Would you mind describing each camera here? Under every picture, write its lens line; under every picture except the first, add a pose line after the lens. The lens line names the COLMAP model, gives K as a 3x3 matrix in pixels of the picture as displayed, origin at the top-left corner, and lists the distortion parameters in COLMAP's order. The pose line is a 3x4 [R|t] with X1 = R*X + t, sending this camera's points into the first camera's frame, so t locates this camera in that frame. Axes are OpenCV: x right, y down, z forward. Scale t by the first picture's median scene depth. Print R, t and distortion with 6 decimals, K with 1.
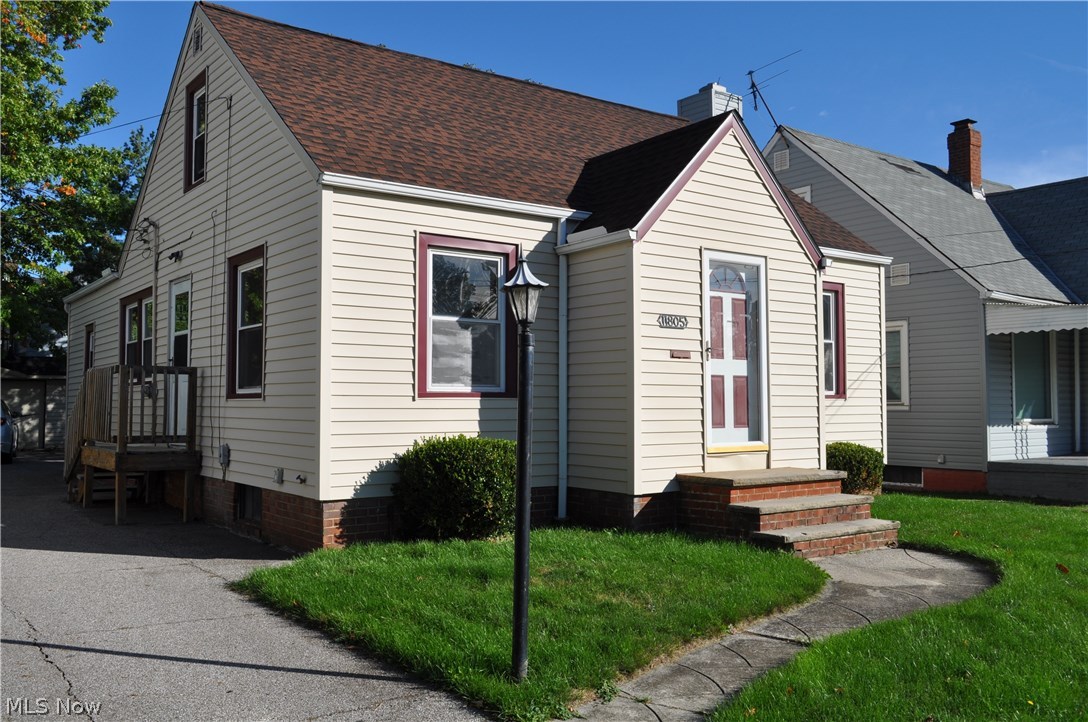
lens RADIAL K [[964.5, 0, 544.0], [0, 964.5, 361.0], [0, 0, 1]] dist [-0.011035, -0.008589]
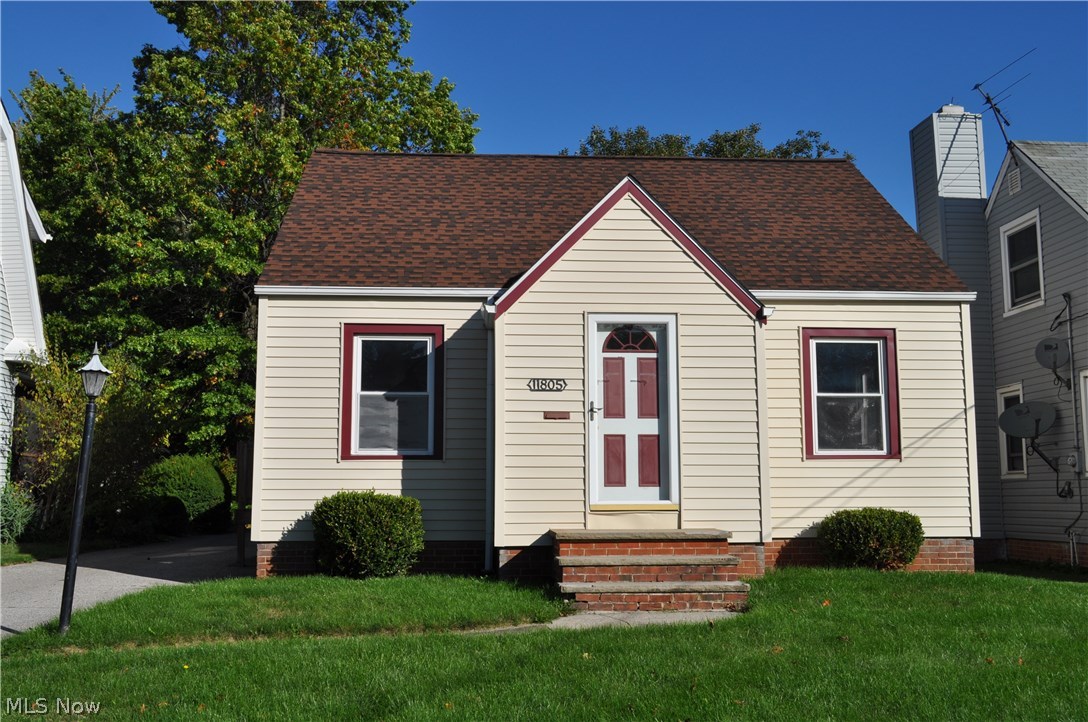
lens RADIAL K [[1071.3, 0, 544.0], [0, 1071.3, 361.0], [0, 0, 1]] dist [-0.005562, -0.002430]
pose [[0.839061, -0.068524, -0.539704, 0.761062], [0.025394, 0.995888, -0.086965, 0.035272], [0.543444, 0.059264, 0.837351, 0.007806]]
